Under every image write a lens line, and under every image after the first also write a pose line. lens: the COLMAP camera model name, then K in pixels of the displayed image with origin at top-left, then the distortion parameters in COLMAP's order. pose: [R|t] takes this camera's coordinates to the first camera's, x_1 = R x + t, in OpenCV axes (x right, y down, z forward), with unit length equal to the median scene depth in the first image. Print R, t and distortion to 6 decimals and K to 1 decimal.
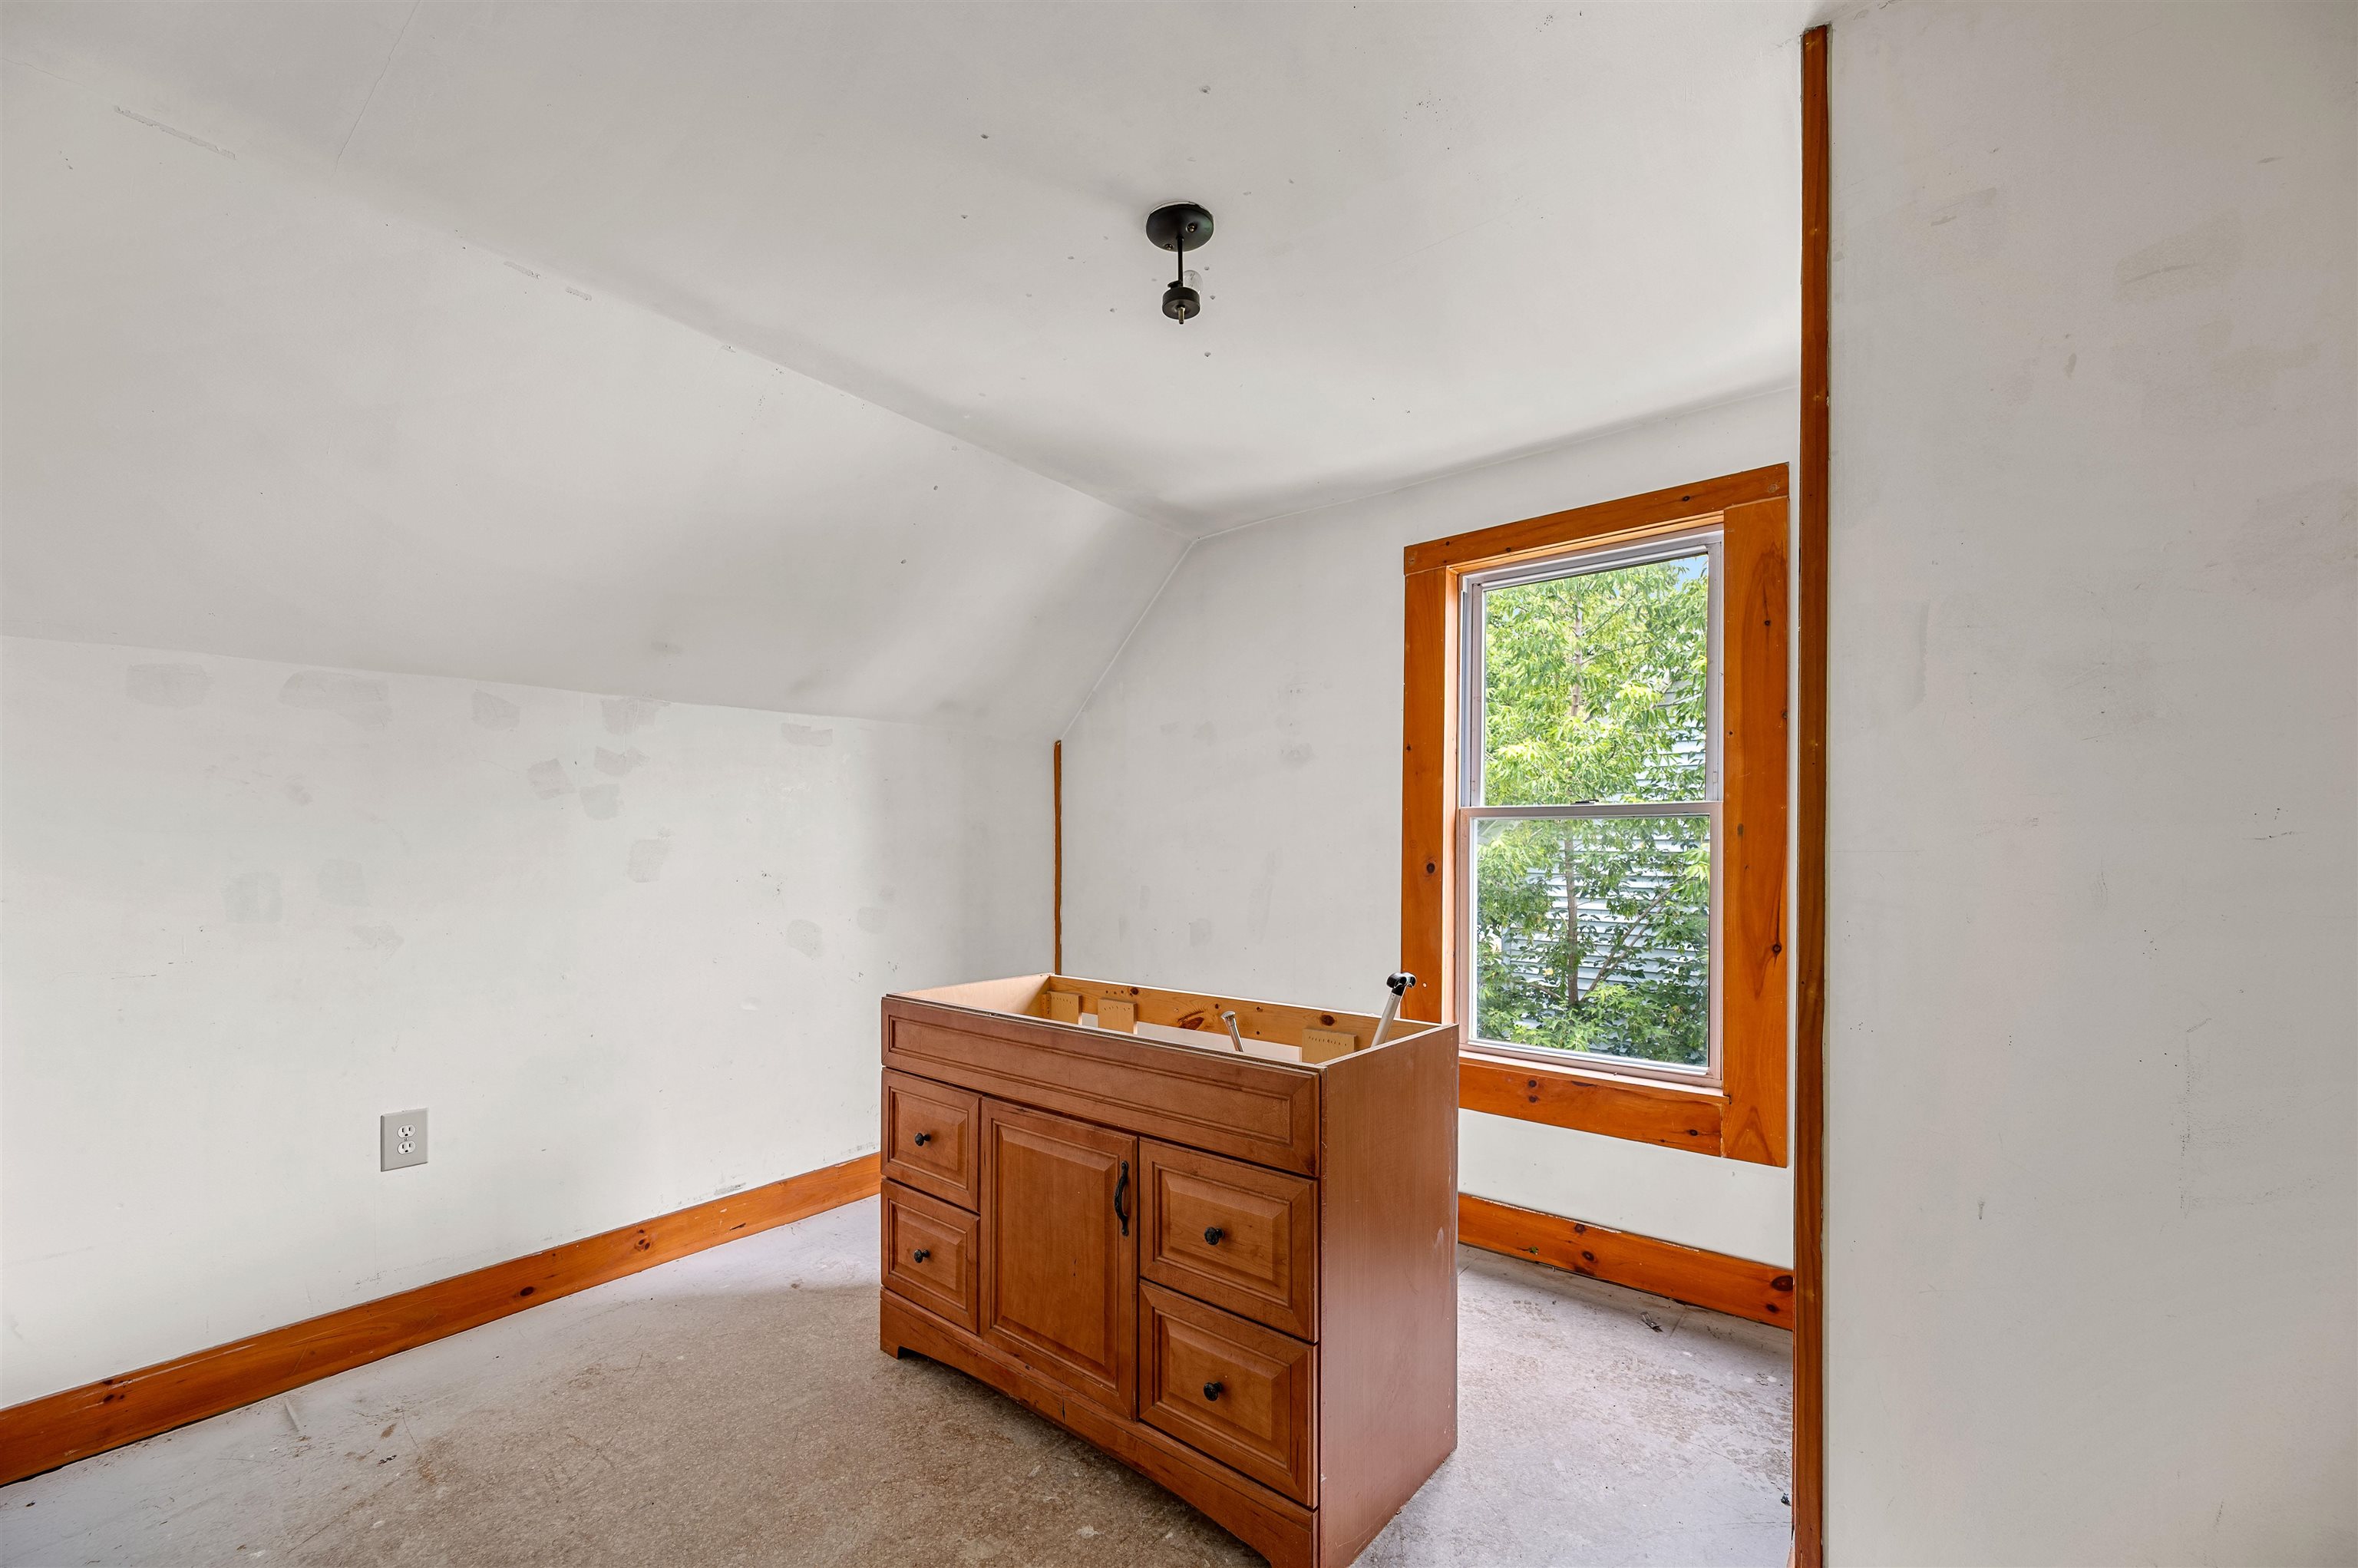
lens RADIAL K [[943.7, 0, 1193.2], [0, 943.7, 852.9], [0, 0, 1]] dist [0.001797, -0.000502]
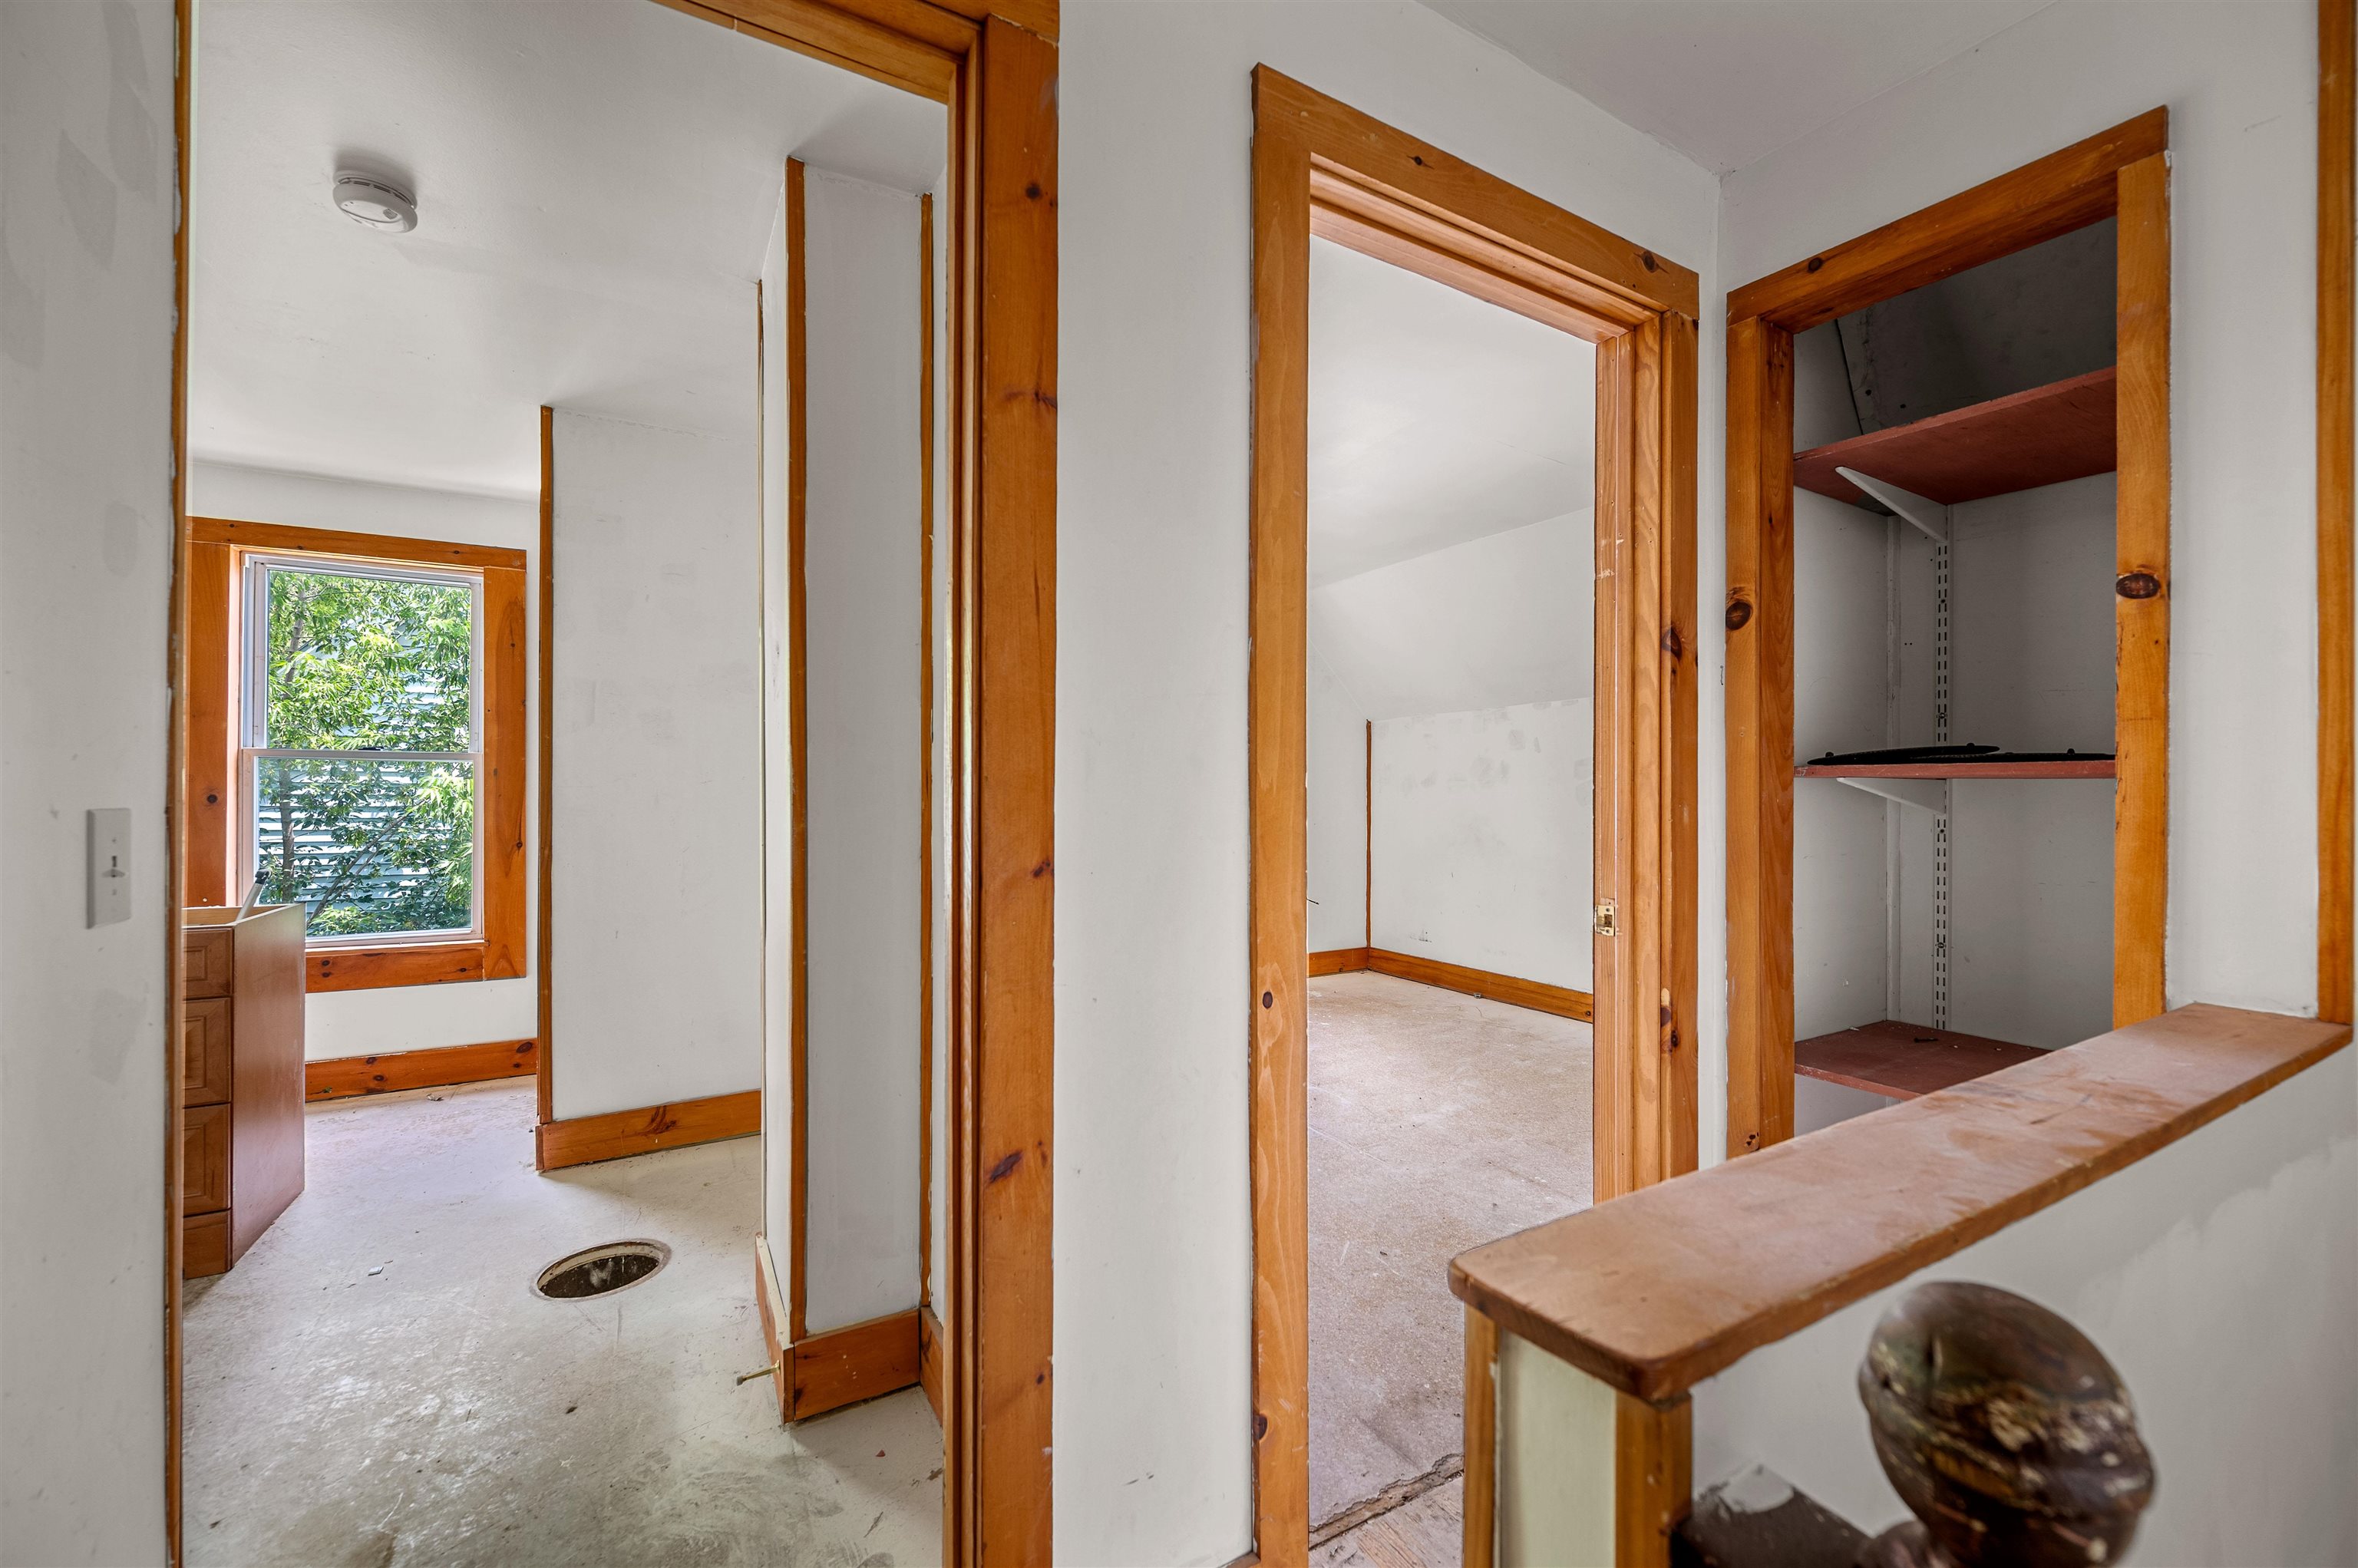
lens RADIAL K [[943.7, 0, 1164.9], [0, 943.7, 785.6], [0, 0, 1]] dist [0.001797, -0.000502]
pose [[0.386081, -0.001914, 0.922463, -0.172122], [-0.000973, 0.999996, 0.002482, -0.002464], [-0.922464, -0.001856, 0.386078, -0.248150]]
